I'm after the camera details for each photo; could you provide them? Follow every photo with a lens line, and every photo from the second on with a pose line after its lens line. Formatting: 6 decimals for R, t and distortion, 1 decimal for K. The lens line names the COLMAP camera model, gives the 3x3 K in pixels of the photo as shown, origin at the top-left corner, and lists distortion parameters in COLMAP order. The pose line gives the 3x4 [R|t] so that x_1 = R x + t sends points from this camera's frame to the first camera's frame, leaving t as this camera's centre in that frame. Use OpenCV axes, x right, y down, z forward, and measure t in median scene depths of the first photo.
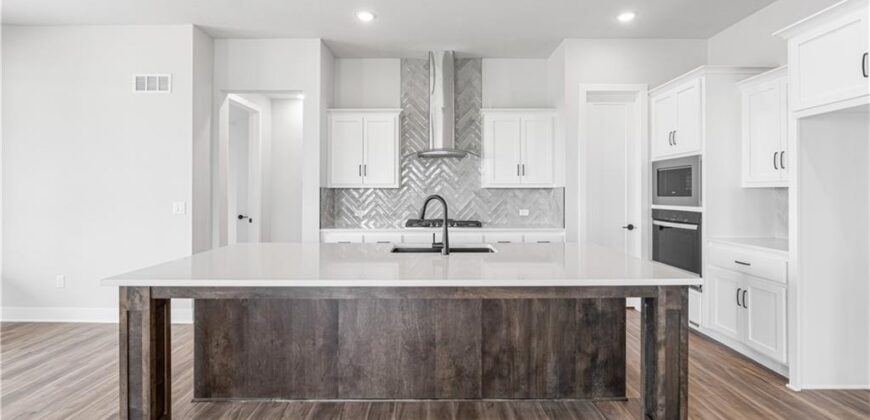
lens RADIAL K [[377.6, 0, 436.6], [0, 377.6, 190.2], [0, 0, 1]] dist [-0.002895, -0.000358]
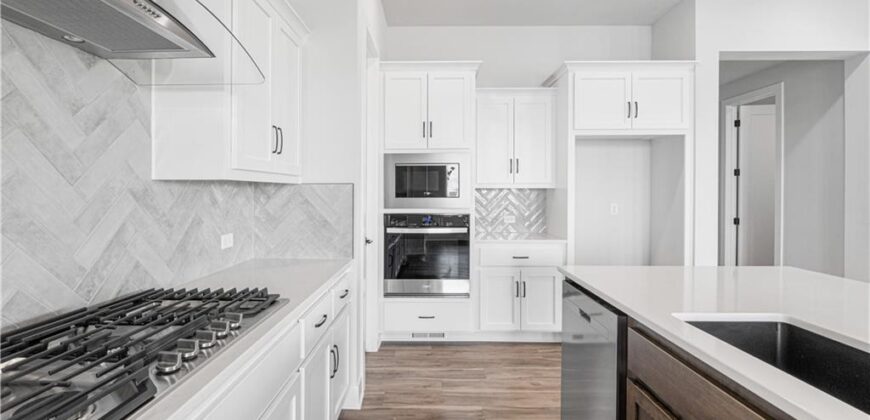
lens RADIAL K [[377.6, 0, 436.6], [0, 377.6, 190.2], [0, 0, 1]] dist [-0.002895, -0.000358]
pose [[0.013015, 0.000918, 0.999915, -0.221884], [-0.011994, 0.999928, -0.000761, 0.000440], [-0.999843, -0.011984, 0.013025, 0.929359]]
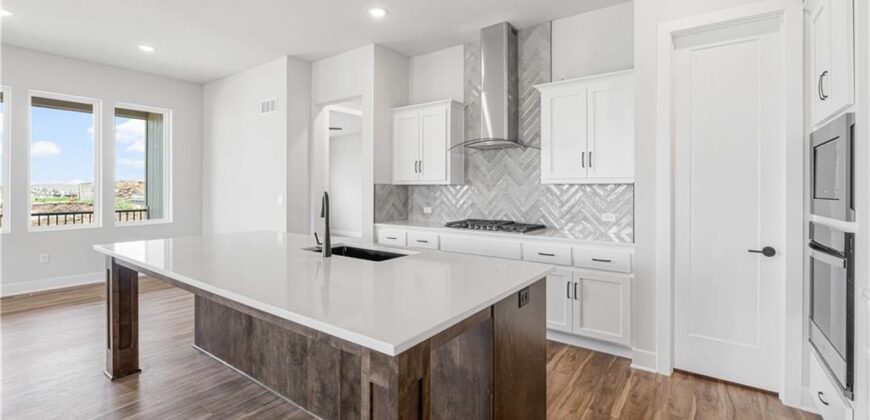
lens RADIAL K [[377.6, 0, 436.6], [0, 377.6, 190.2], [0, 0, 1]] dist [-0.002895, -0.000358]
pose [[0.807233, 0.006122, -0.590201, 0.482495], [-0.001785, 0.999967, 0.007930, 0.001040], [0.590230, -0.005348, 0.807218, 0.262694]]
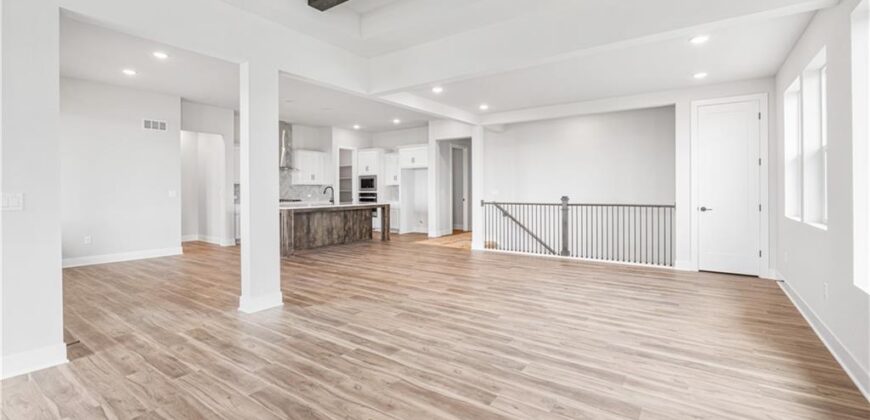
lens RADIAL K [[377.6, 0, 436.6], [0, 377.6, 190.2], [0, 0, 1]] dist [-0.002895, -0.000358]
pose [[0.586215, -0.002633, 0.810151, -1.380608], [0.000311, 0.999995, 0.003025, 0.022582], [-0.810155, -0.001522, 0.586214, -1.115020]]
